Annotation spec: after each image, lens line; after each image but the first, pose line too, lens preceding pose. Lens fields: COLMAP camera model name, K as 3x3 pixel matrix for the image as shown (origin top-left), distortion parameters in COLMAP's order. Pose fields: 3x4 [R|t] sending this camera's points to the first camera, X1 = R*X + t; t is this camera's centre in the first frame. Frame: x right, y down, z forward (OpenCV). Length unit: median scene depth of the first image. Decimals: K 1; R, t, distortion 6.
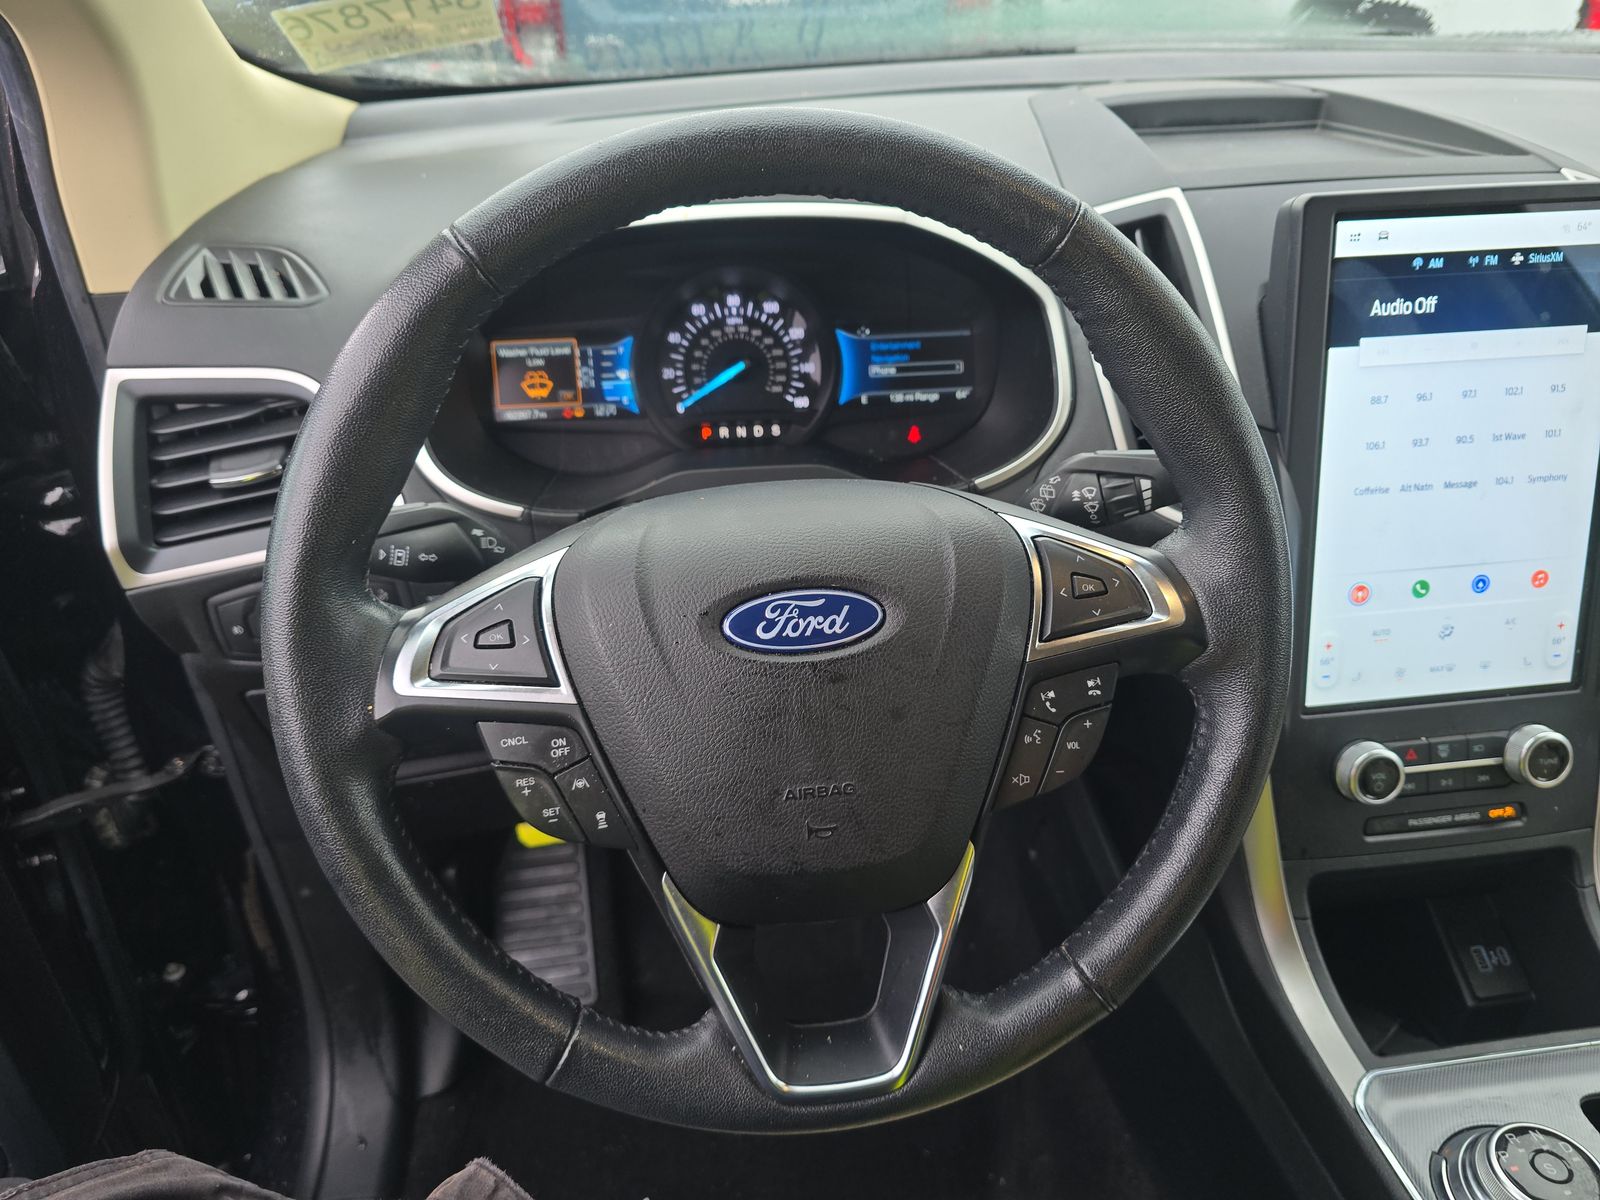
lens RADIAL K [[1077.0, 0, 842.1], [0, 1077.0, 596.5], [0, 0, 1]] dist [0.025591, -0.017375]
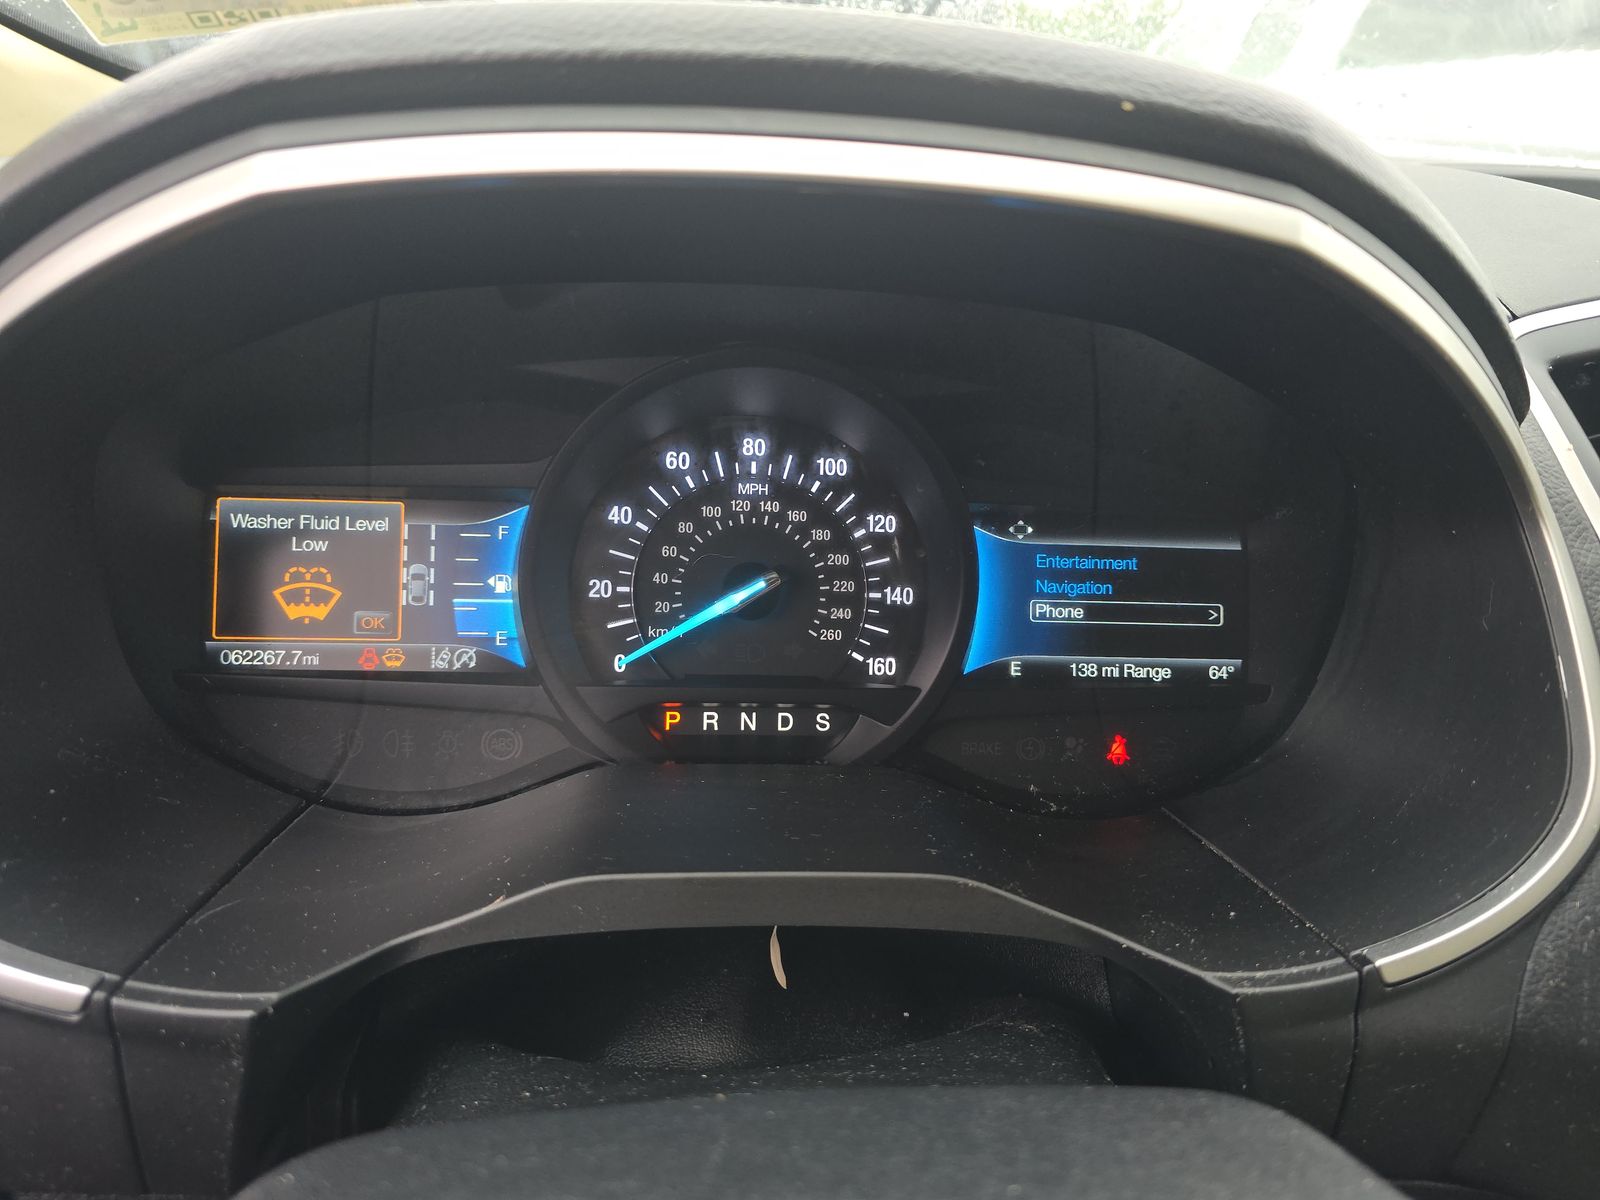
lens RADIAL K [[1077.0, 0, 798.6], [0, 1077.0, 600.9], [0, 0, 1]] dist [0.025591, -0.017375]
pose [[0.994012, 0.063500, -0.088923, -0.033829], [-0.080663, 0.975403, -0.205142, -0.108963], [0.073709, 0.211087, 0.974684, 0.534710]]
